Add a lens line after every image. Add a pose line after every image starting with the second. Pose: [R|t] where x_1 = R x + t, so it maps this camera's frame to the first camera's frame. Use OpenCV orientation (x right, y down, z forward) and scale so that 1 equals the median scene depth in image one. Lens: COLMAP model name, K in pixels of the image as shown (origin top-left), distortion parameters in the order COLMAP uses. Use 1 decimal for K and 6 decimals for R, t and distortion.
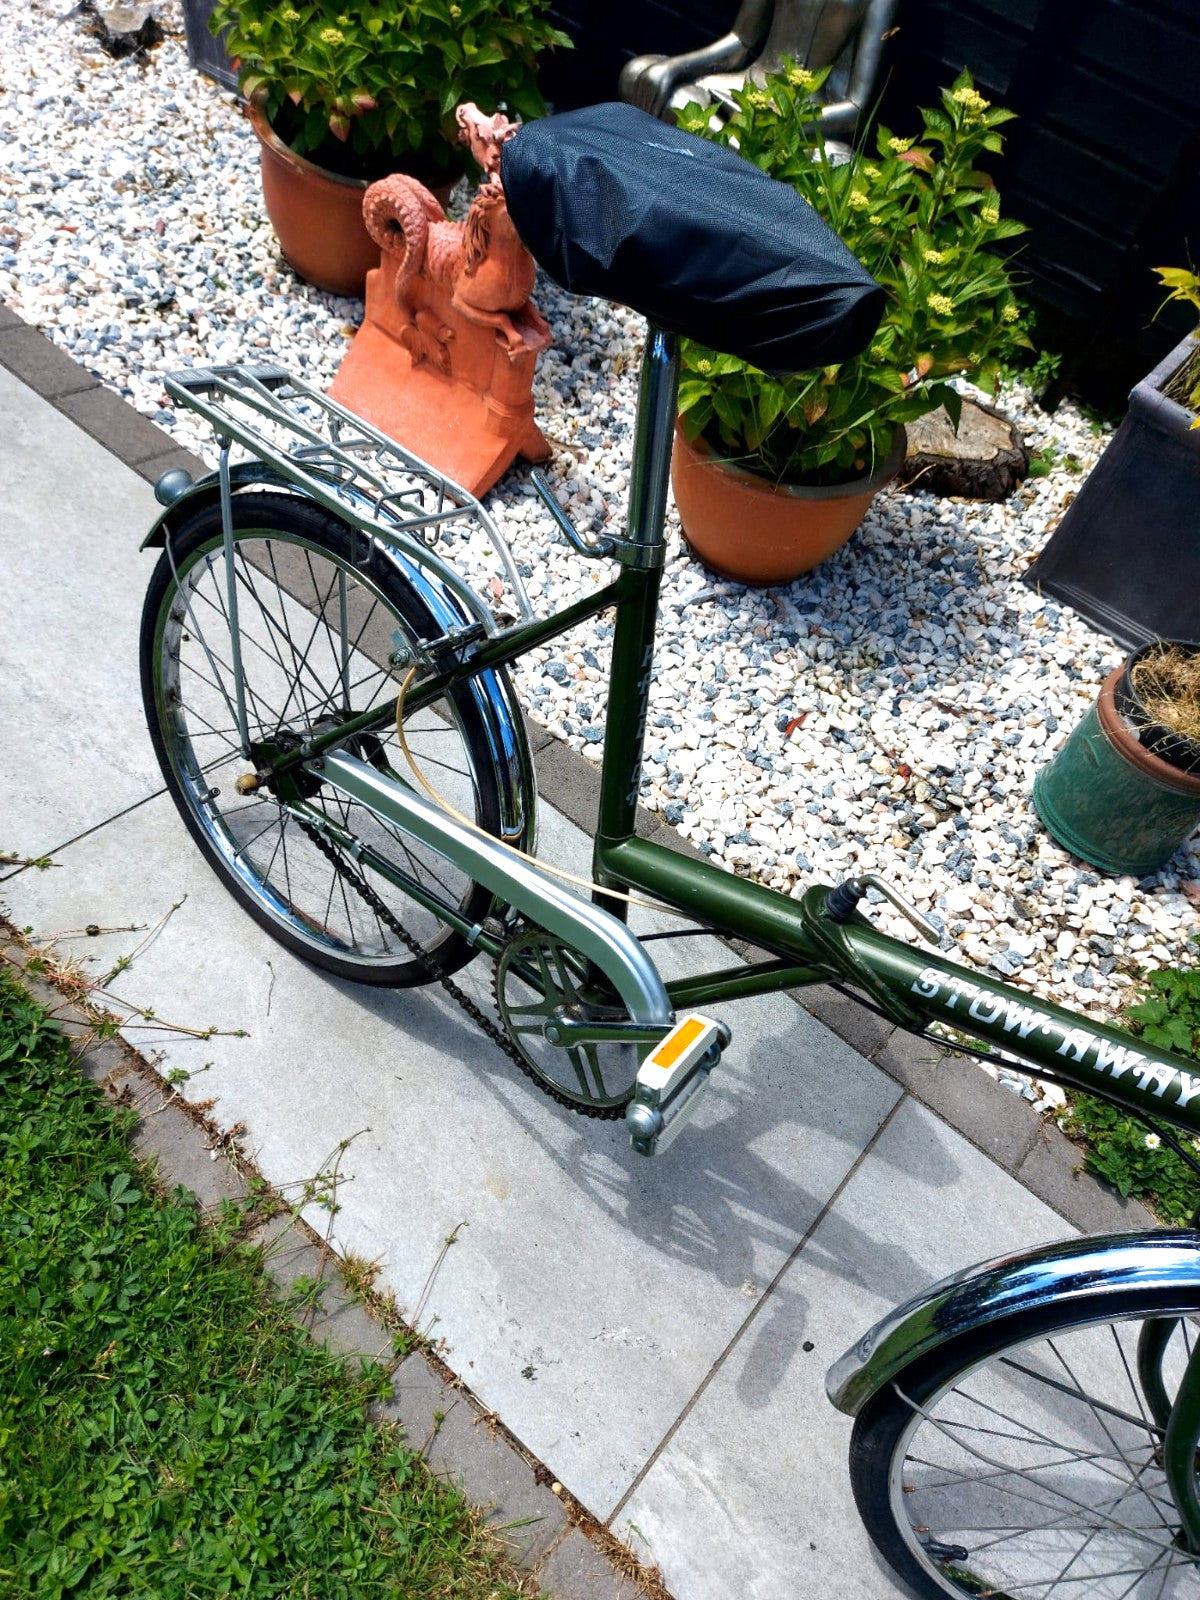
lens RADIAL K [[1146.7, 0, 590.3], [0, 1146.7, 811.2], [0, 0, 1]] dist [0.061715, -0.075563]
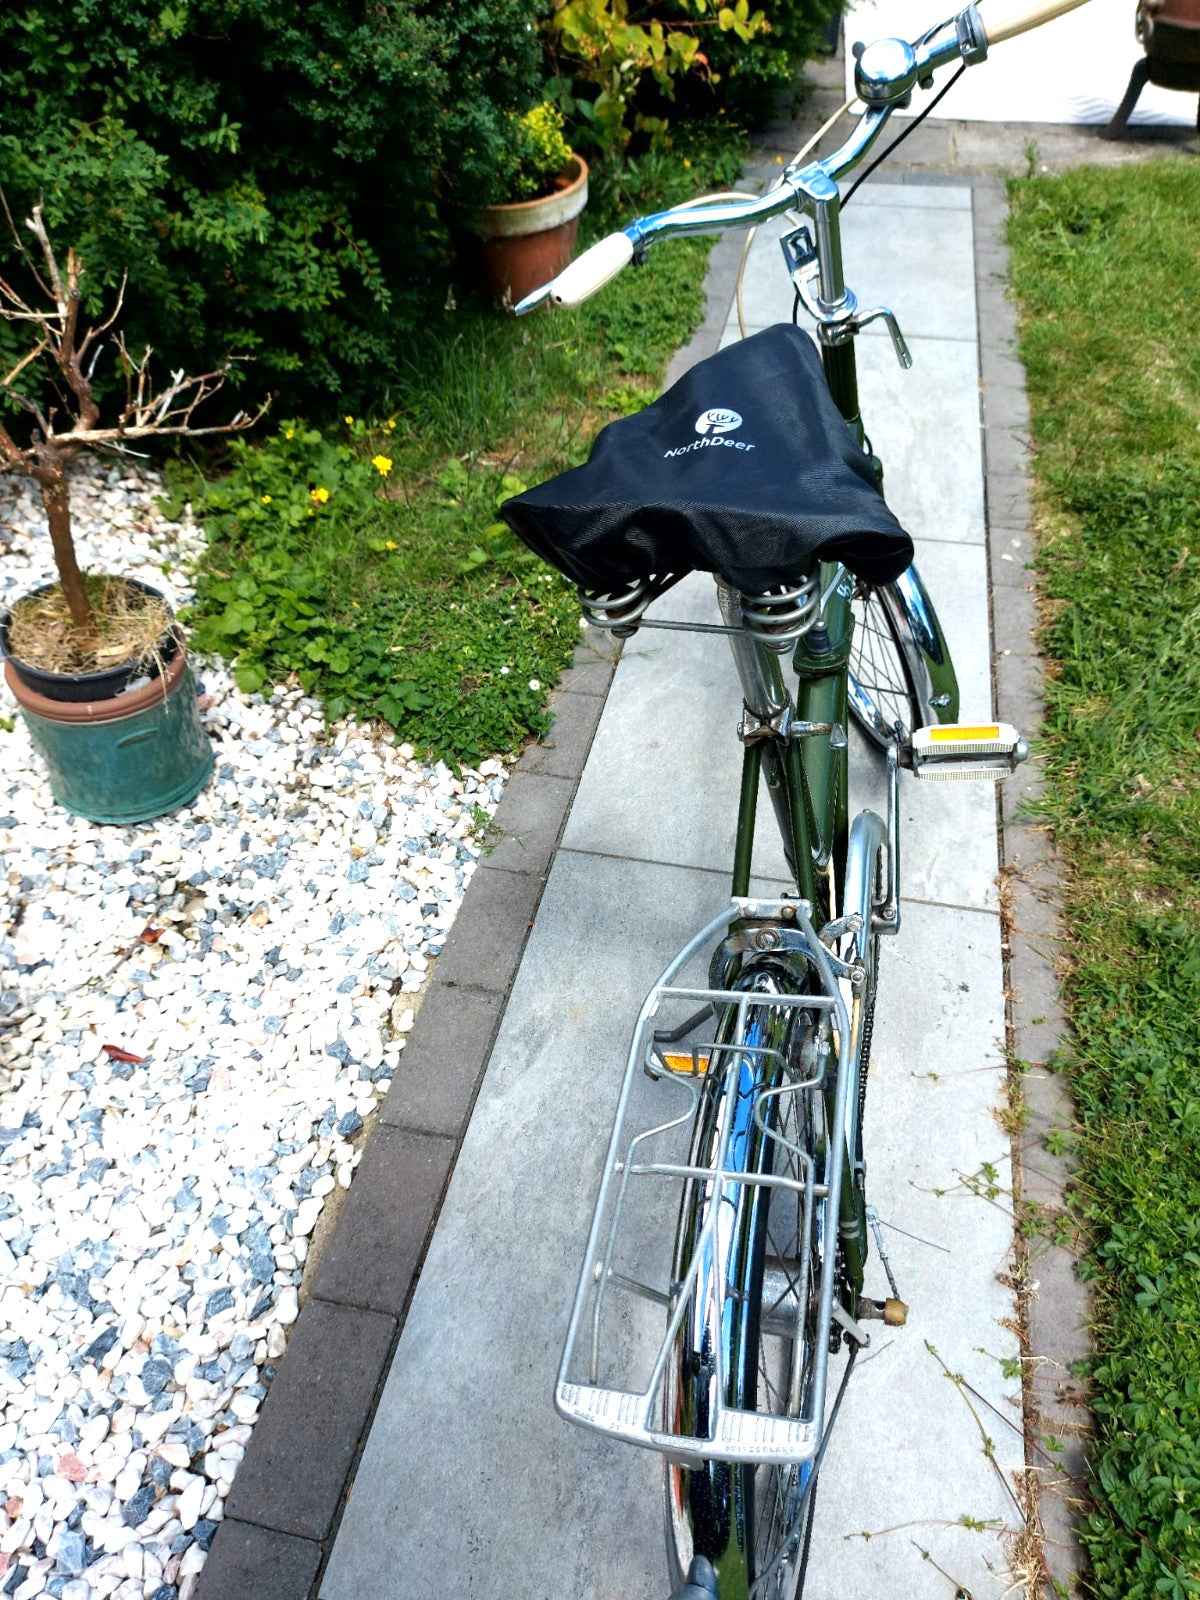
lens RADIAL K [[1152.6, 0, 611.0], [0, 1152.6, 813.0], [0, 0, 1]] dist [0.038976, -0.045699]
pose [[-0.452012, -0.771680, 0.447432, -0.186727], [0.600792, 0.107392, 0.792159, -0.501933], [-0.659344, 0.626879, 0.415077, 0.356566]]
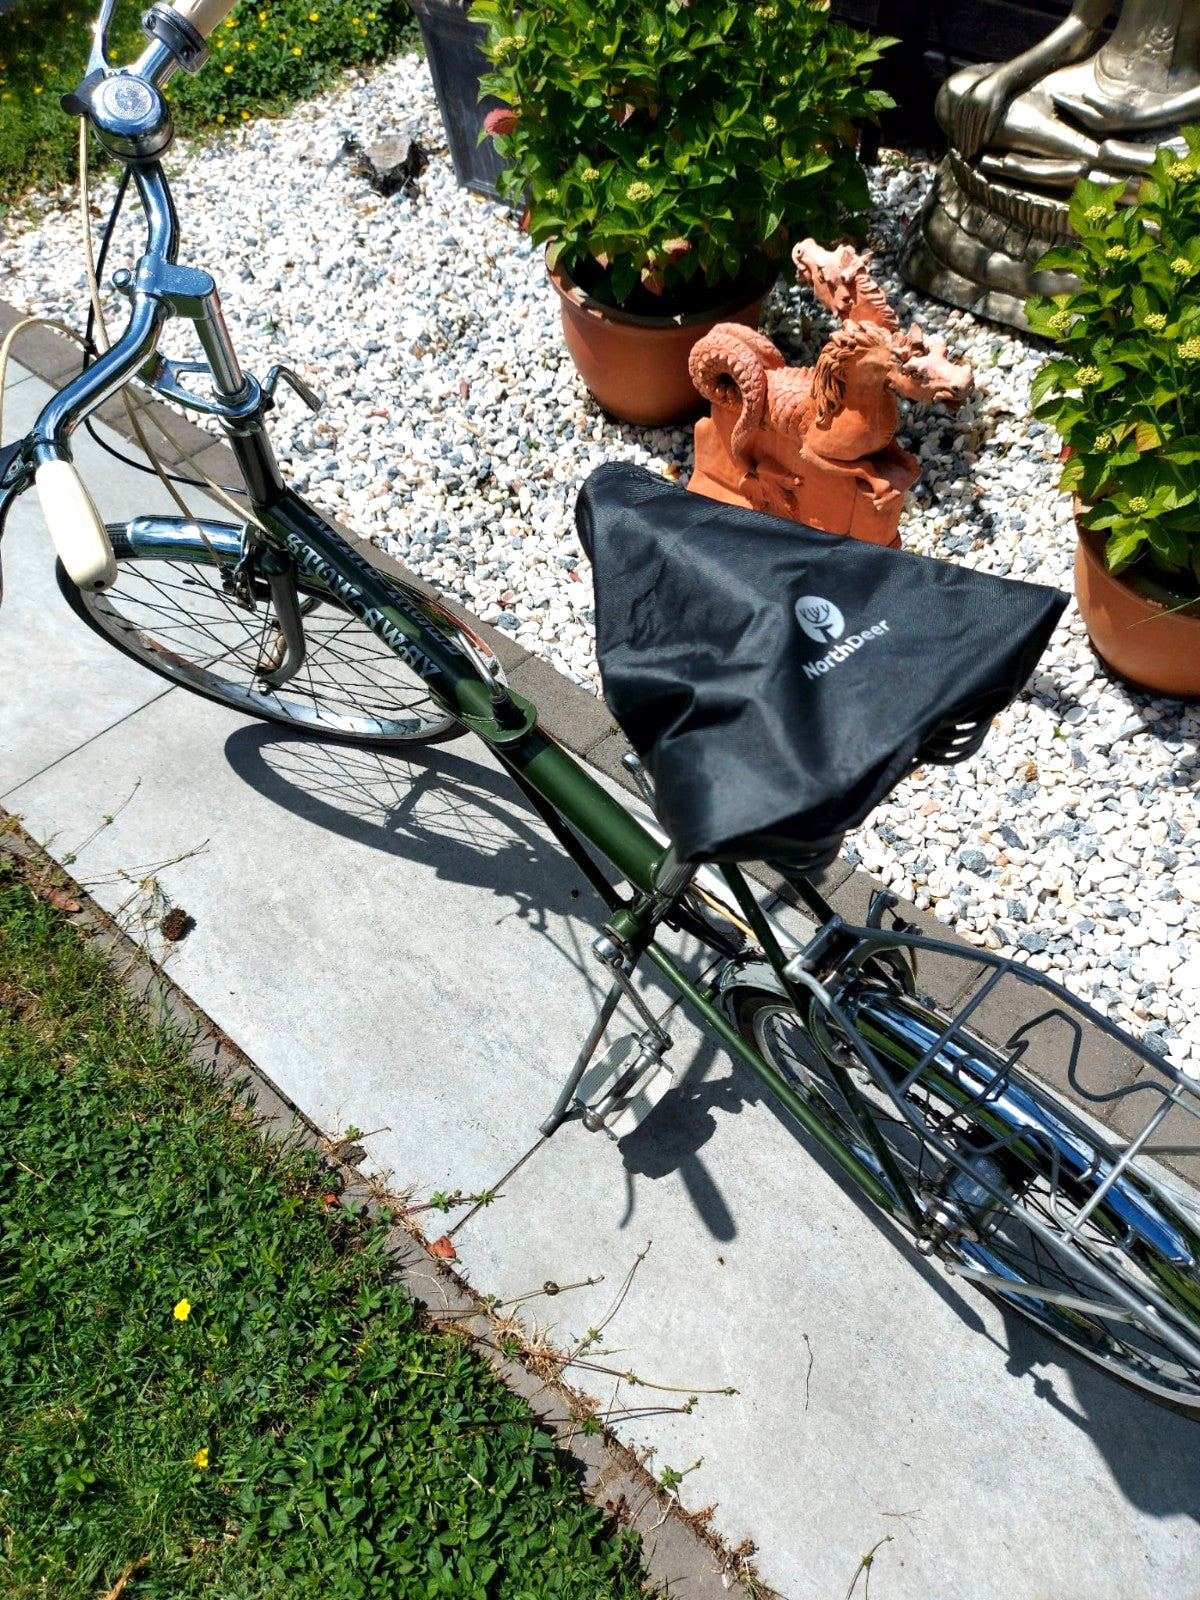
lens RADIAL K [[1146.7, 0, 594.7], [0, 1146.7, 807.1], [0, 0, 1]] dist [0.061715, -0.075563]
pose [[0.963877, -0.110595, -0.242299, -0.087546], [0.123877, 0.991481, 0.040240, -0.226604], [0.235785, -0.068802, 0.969367, 0.085248]]
